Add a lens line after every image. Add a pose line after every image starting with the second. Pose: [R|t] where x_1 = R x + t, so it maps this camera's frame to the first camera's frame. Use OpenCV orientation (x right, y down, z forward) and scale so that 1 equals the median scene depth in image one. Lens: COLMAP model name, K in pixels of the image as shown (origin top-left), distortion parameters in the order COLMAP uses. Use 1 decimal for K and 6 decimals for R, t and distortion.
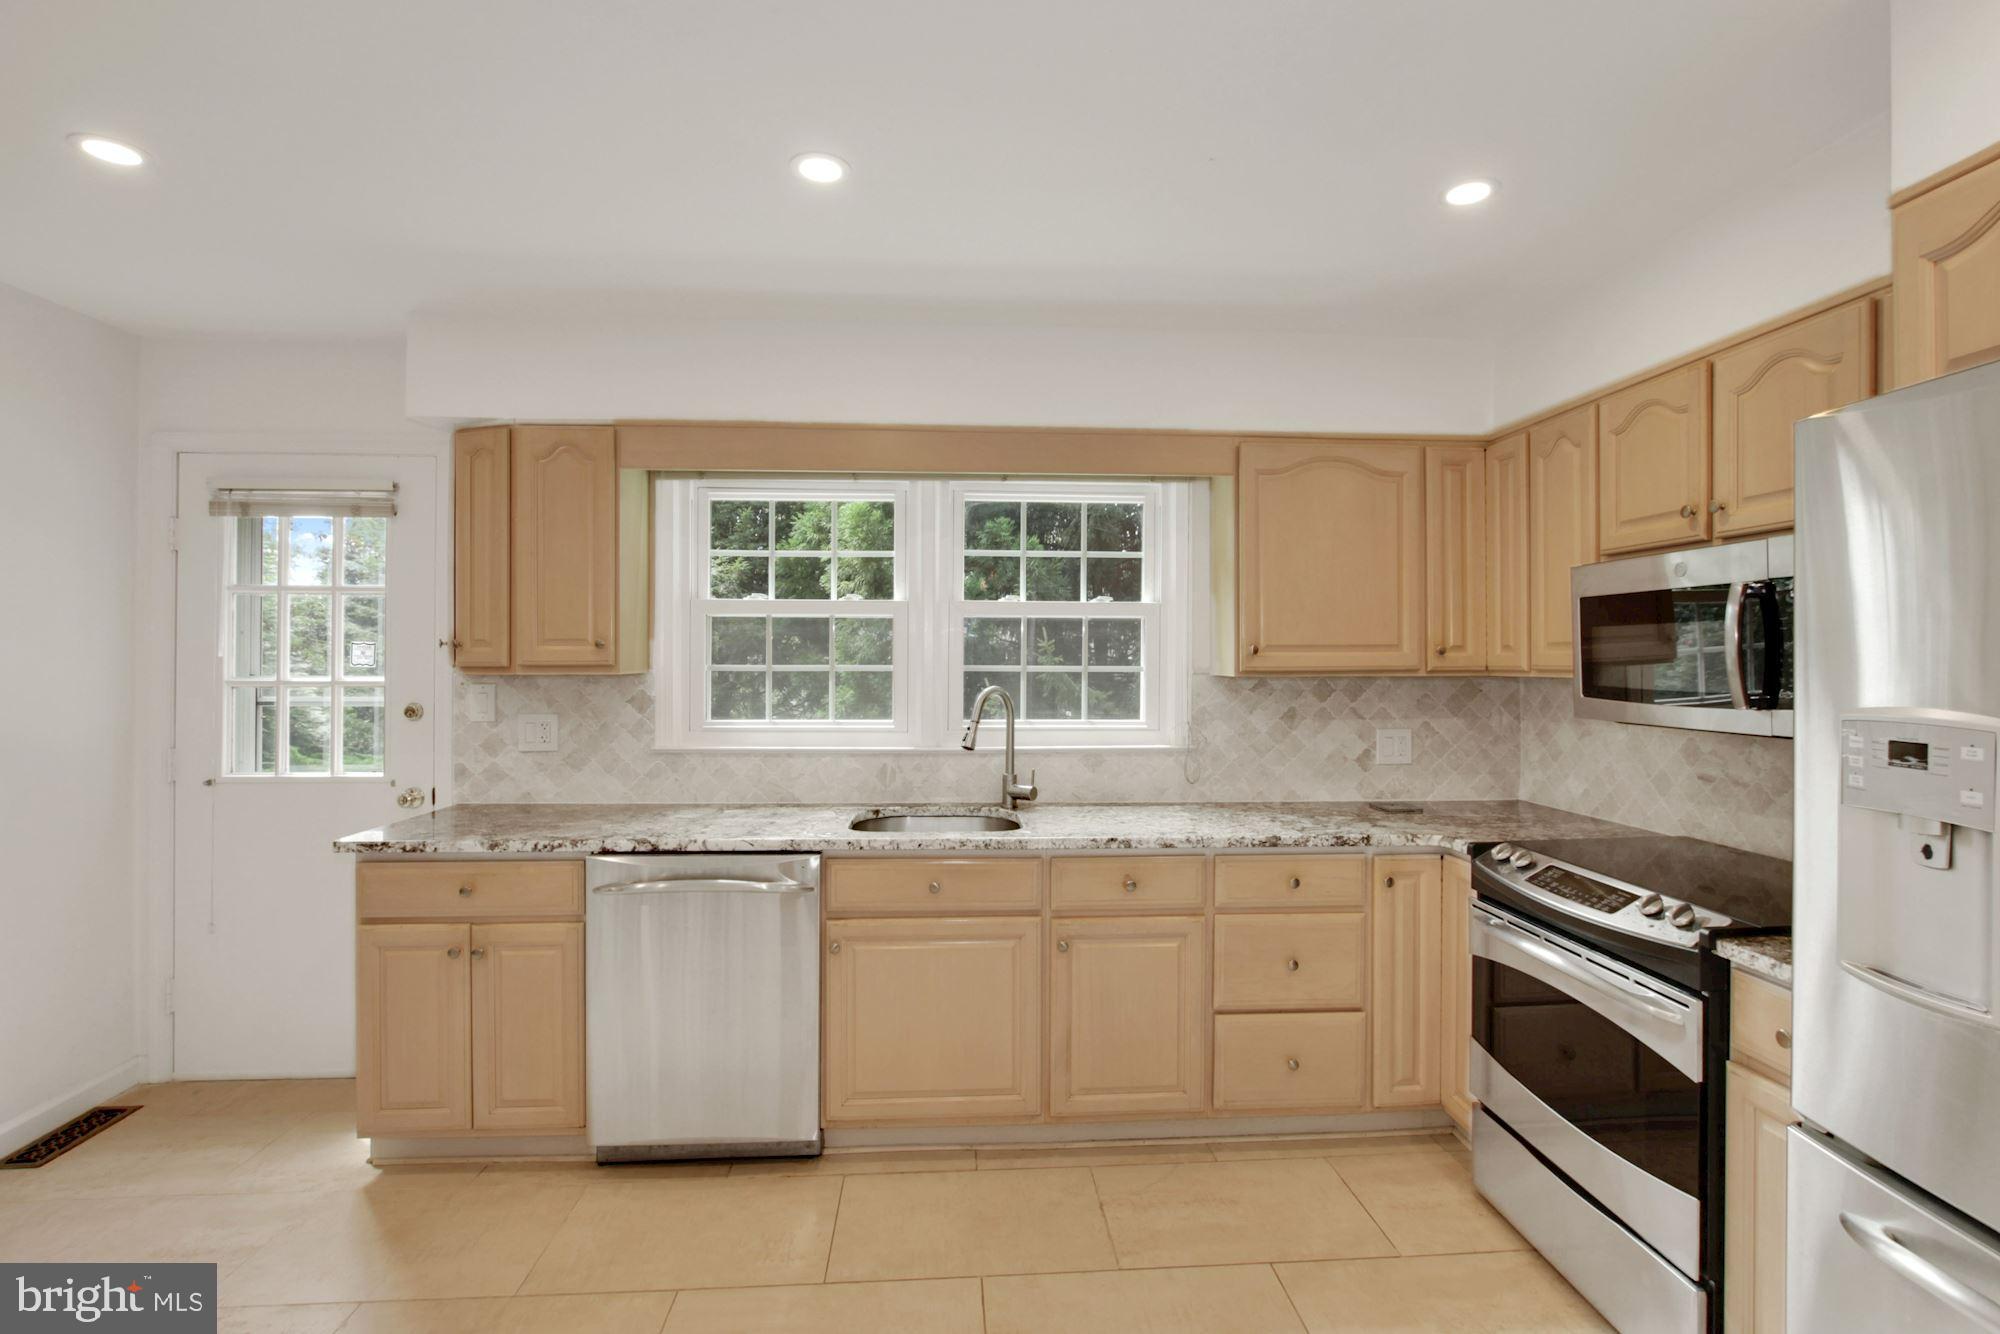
lens RADIAL K [[934.6, 0, 1006.5], [0, 934.6, 659.4], [0, 0, 1]] dist [-0.013465, 0.001918]
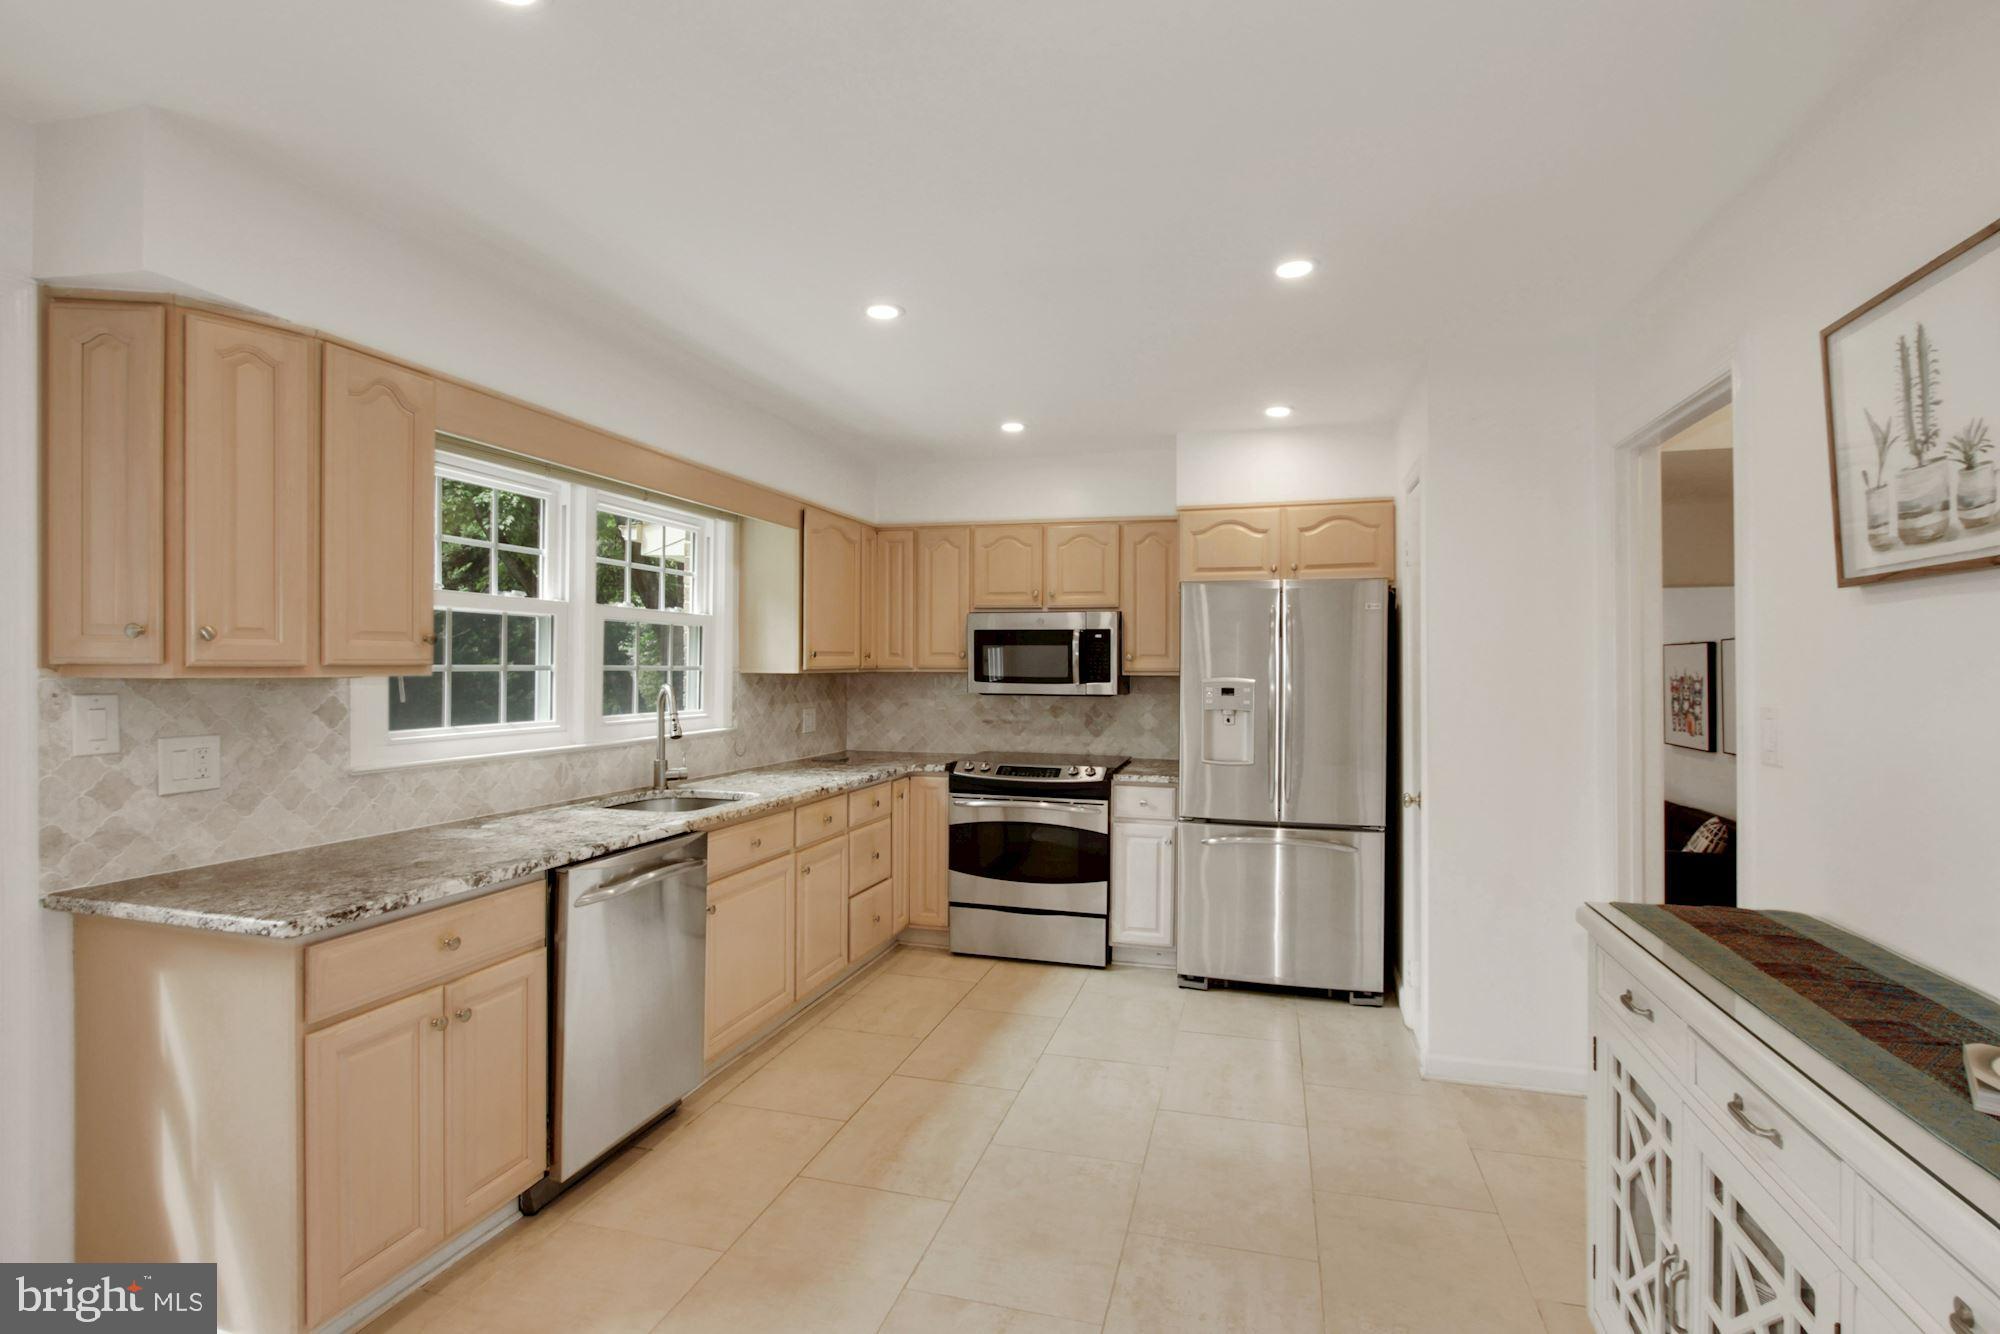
lens RADIAL K [[934.6, 0, 1015.7], [0, 934.6, 664.4], [0, 0, 1]] dist [-0.013465, 0.001918]
pose [[0.342046, 0.001005, 0.939683, -0.933352], [-0.007127, 0.999973, 0.001525, 0.000963], [-0.939656, -0.007218, 0.342044, 0.207123]]
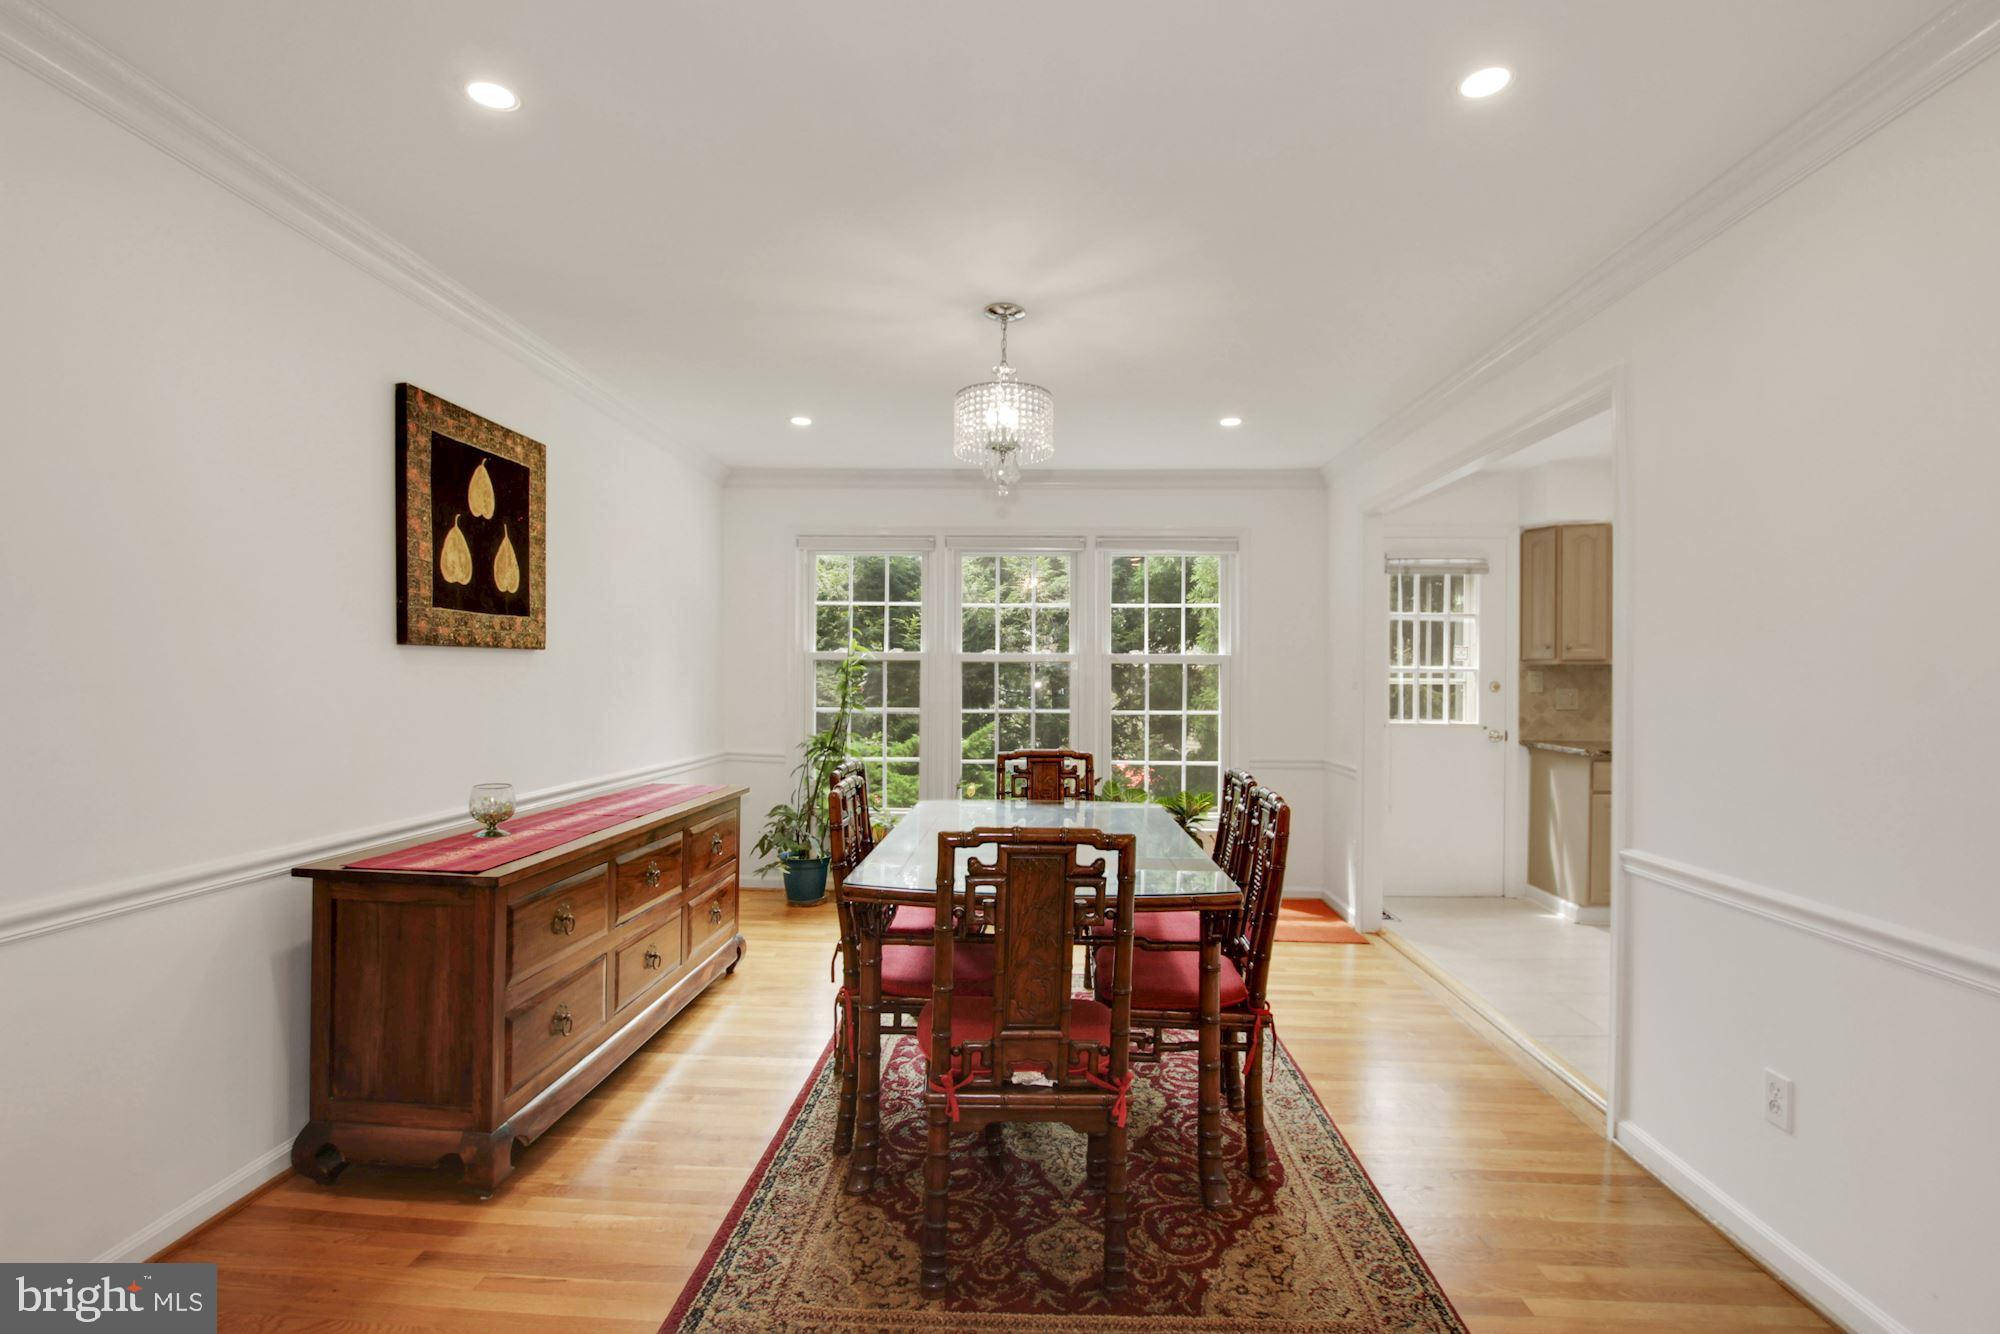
lens RADIAL K [[934.6, 0, 996.2], [0, 934.6, 674.7], [0, 0, 1]] dist [-0.013465, 0.001918]
pose [[0.990697, 0.004061, -0.136022, -1.315220], [-0.002533, 0.999932, 0.011402, 0.017358], [0.136059, -0.010951, 0.990640, -0.837574]]
